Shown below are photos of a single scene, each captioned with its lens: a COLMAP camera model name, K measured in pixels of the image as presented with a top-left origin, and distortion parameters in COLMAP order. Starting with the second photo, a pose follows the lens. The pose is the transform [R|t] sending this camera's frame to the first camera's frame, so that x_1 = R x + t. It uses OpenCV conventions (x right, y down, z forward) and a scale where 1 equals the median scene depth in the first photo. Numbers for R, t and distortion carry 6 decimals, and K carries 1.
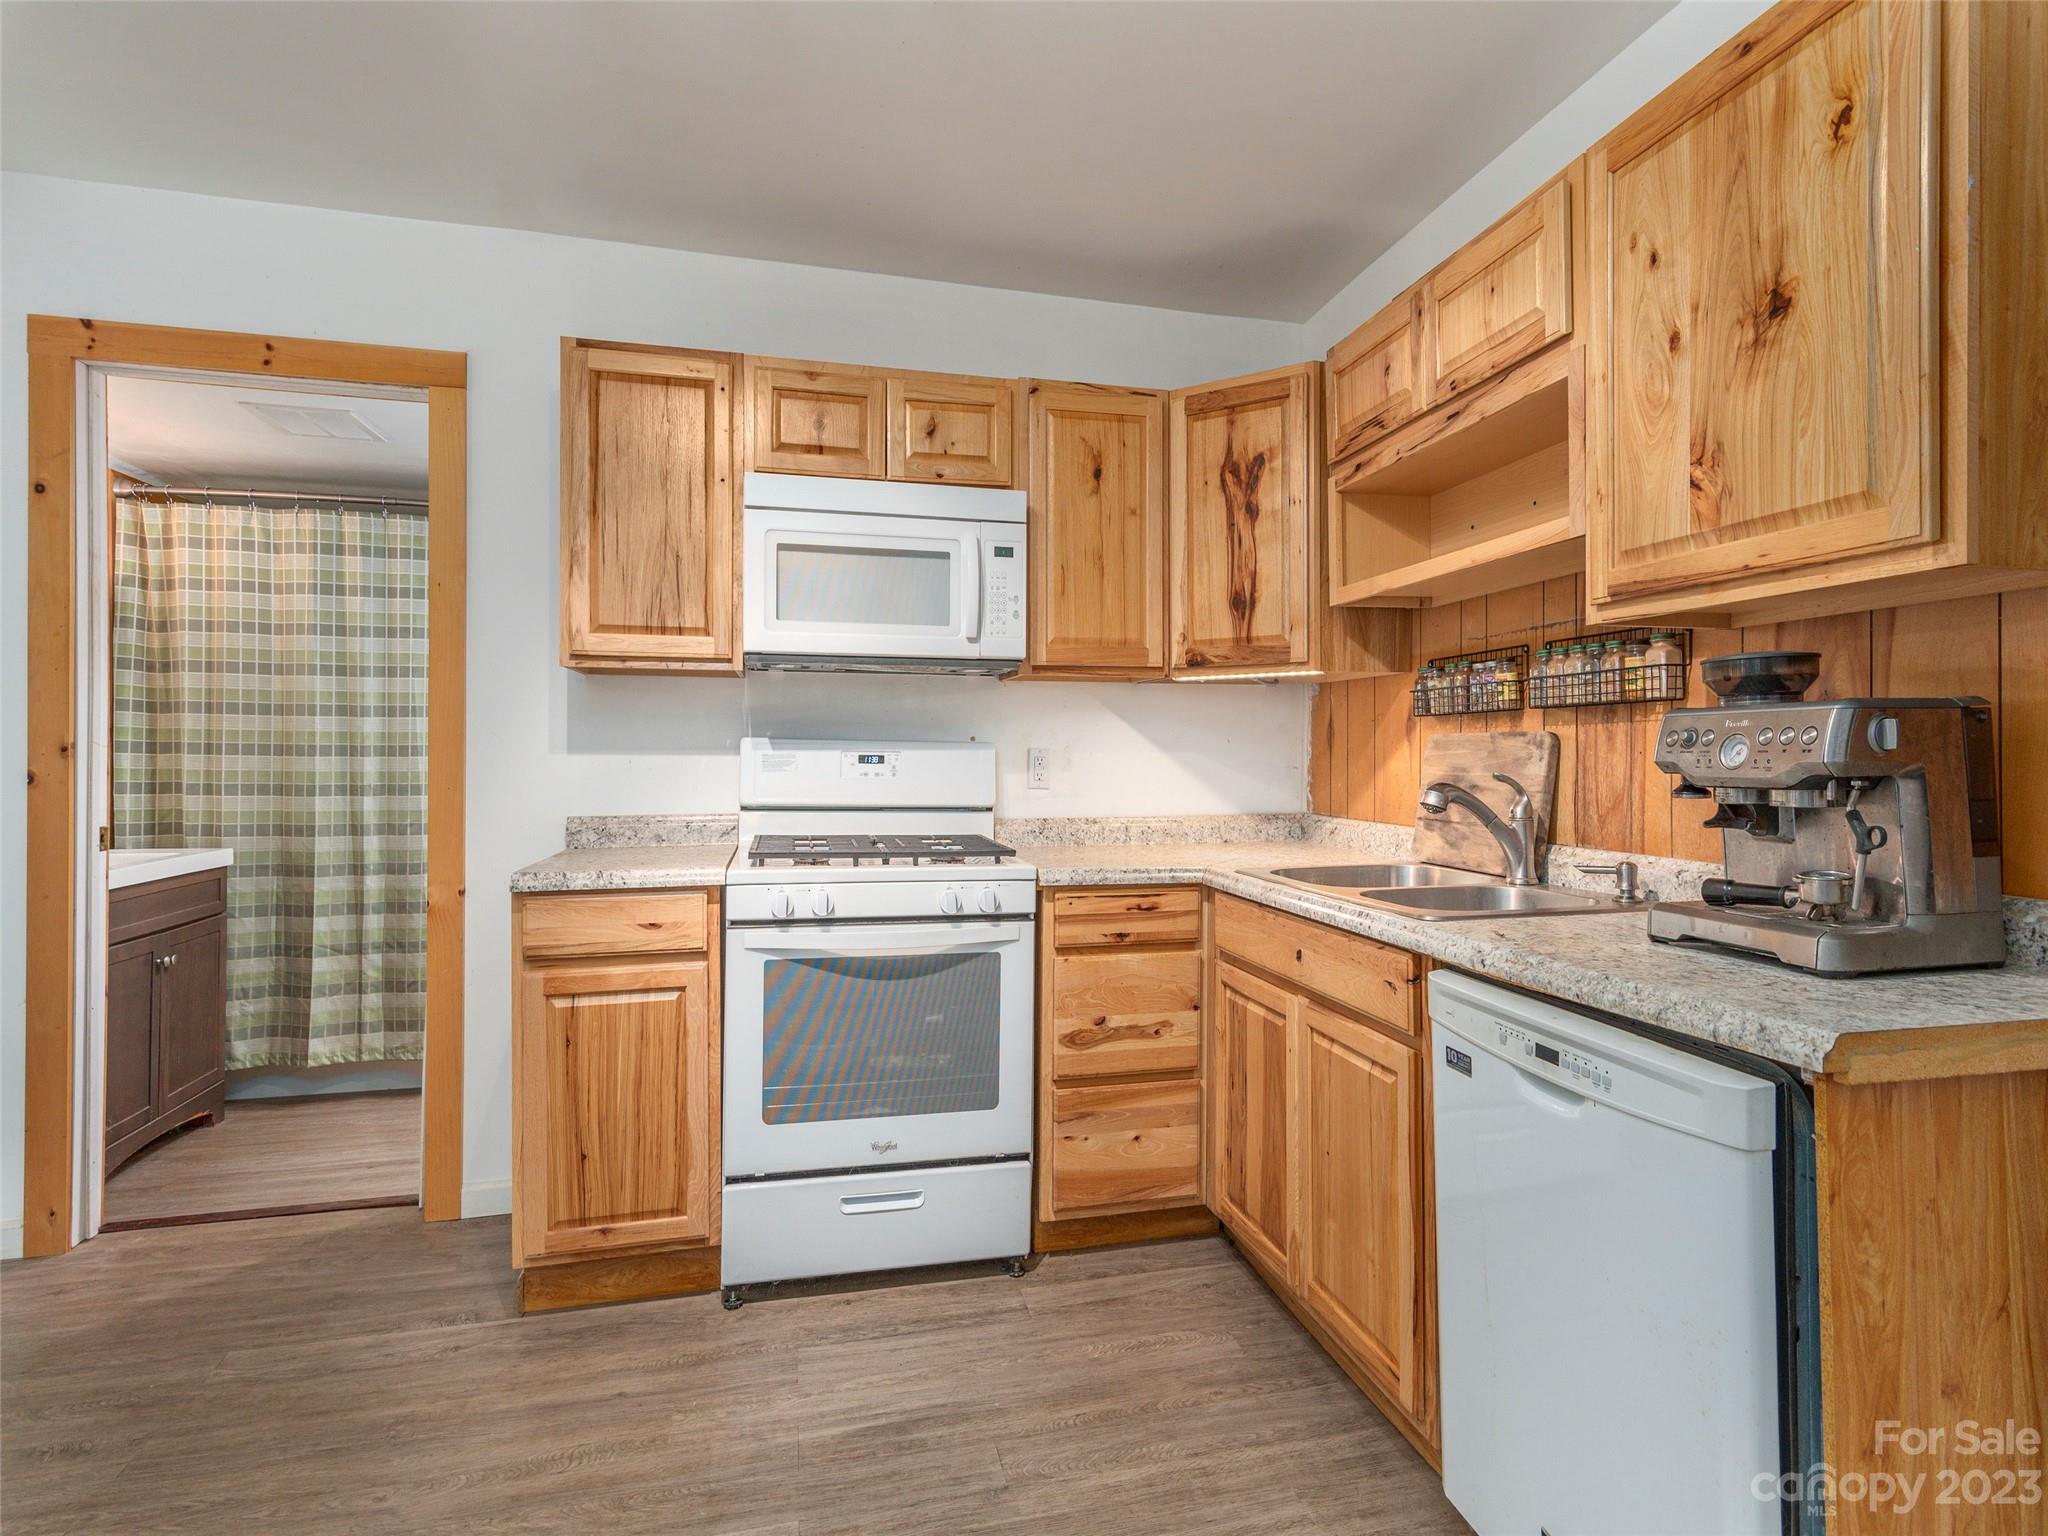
lens RADIAL K [[1032.1, 0, 1026.9], [0, 1032.1, 741.2], [0, 0, 1]] dist [0.017857, 0.000045]
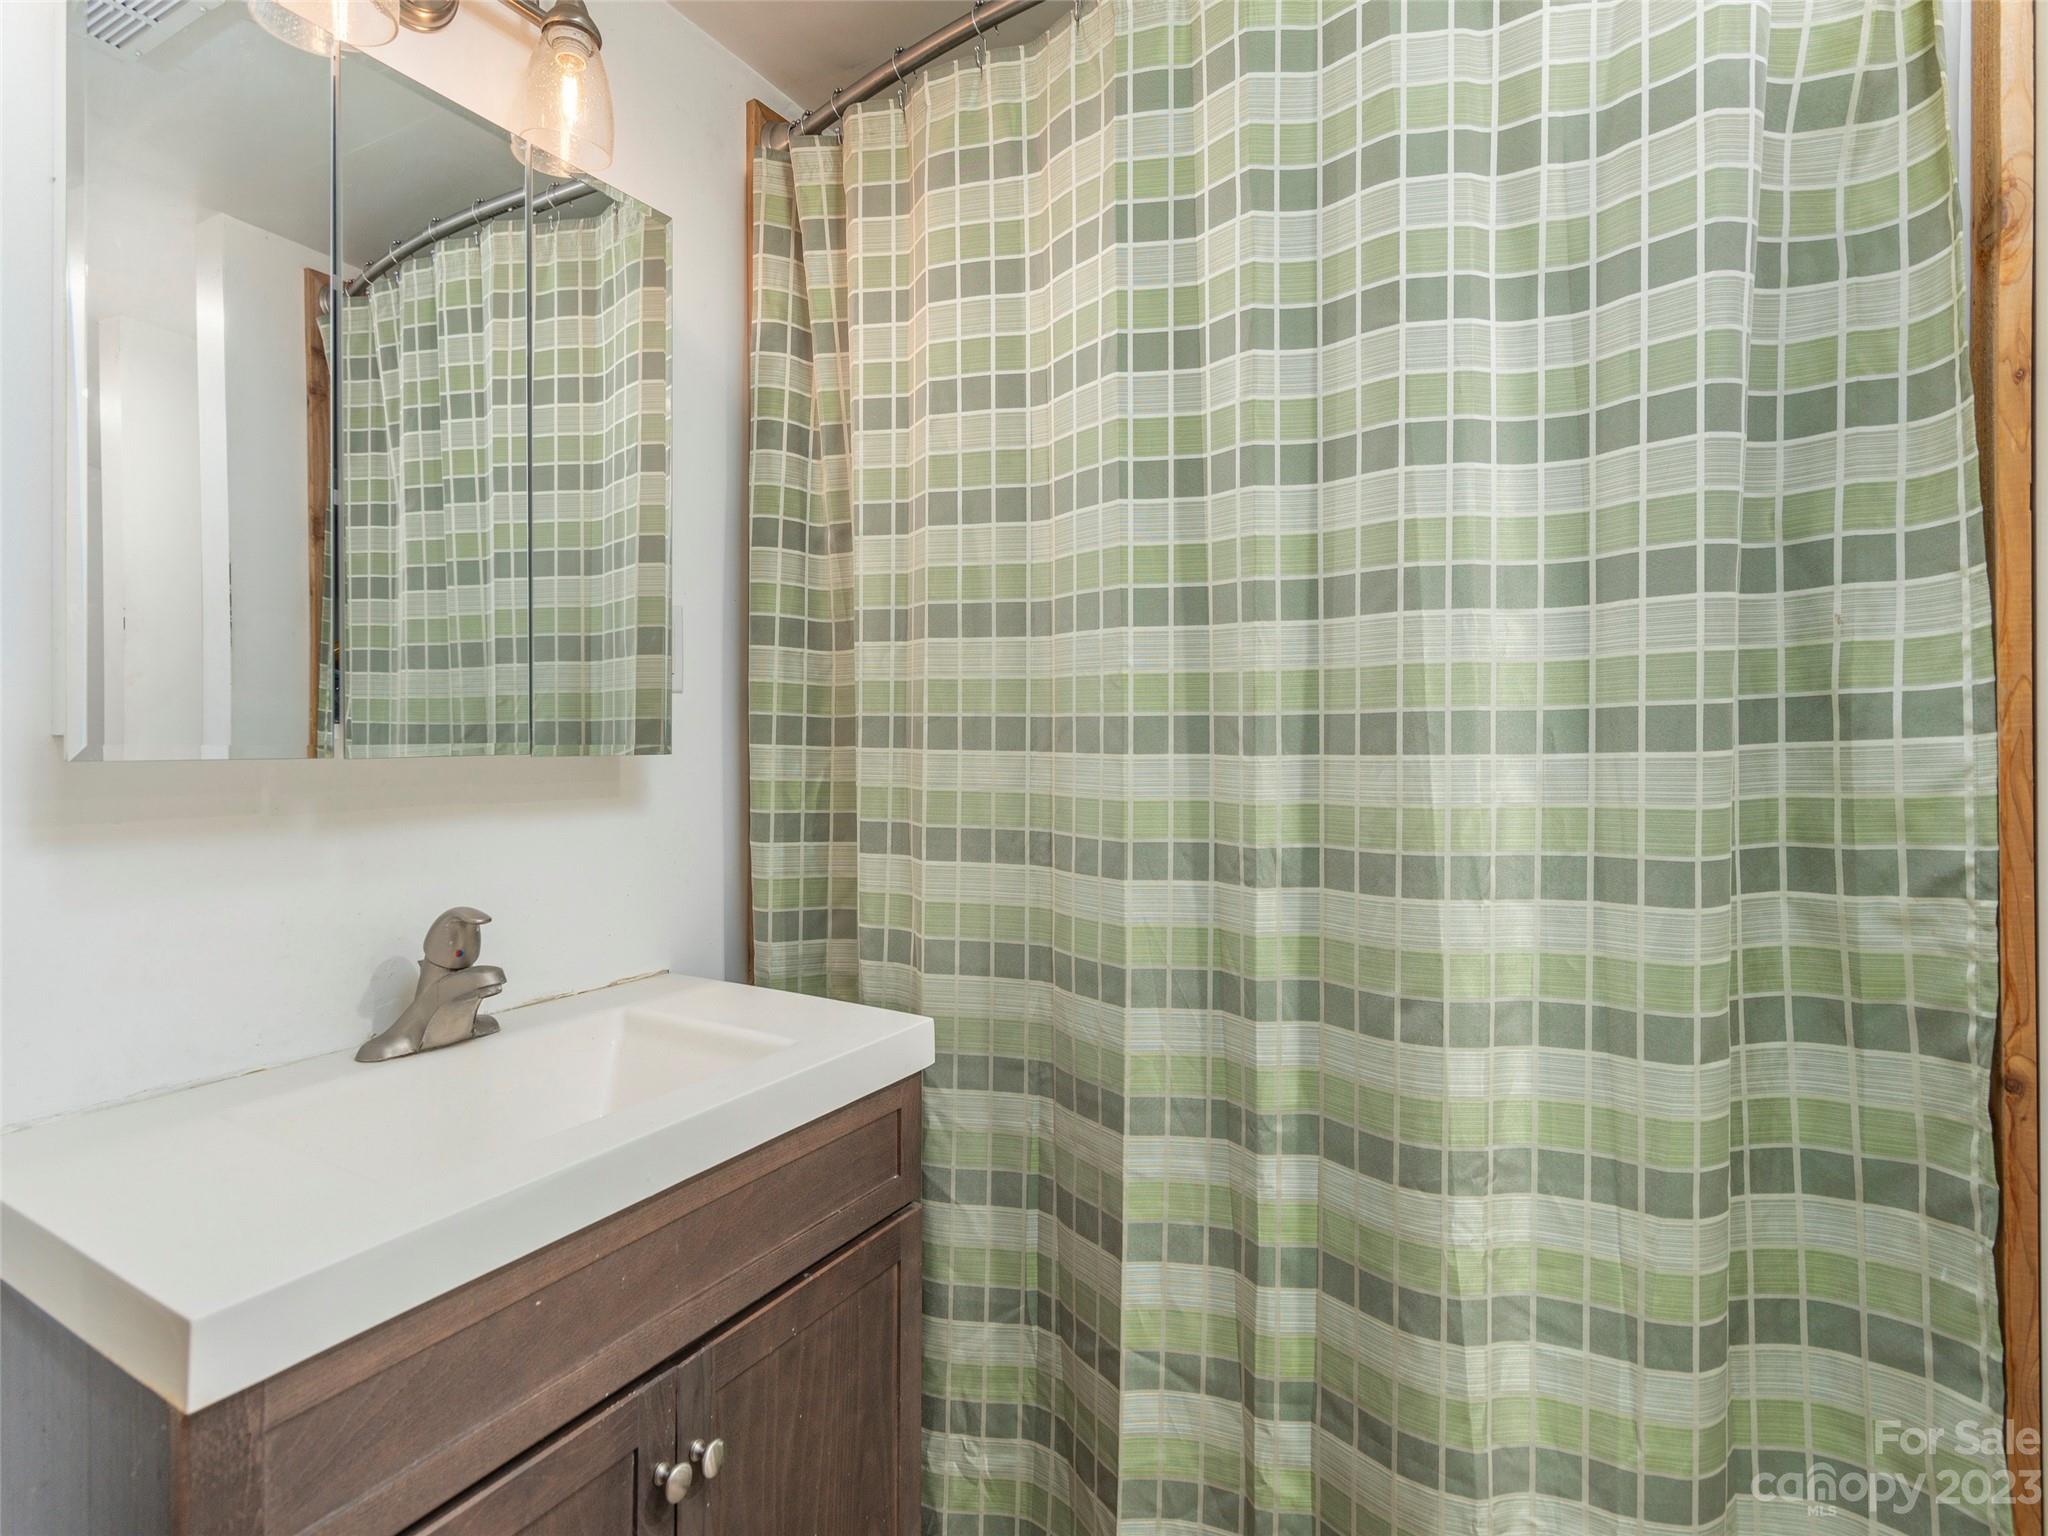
lens RADIAL K [[1050.7, 0, 1024.0], [0, 1050.7, 768.0], [0, 0, 1]] dist [0.001031, 0.000089]
pose [[0.737468, 0.010892, -0.675294, -0.488356], [0.007853, 0.999664, 0.024699, 0.011098], [0.675336, -0.023518, 0.737135, 0.741035]]
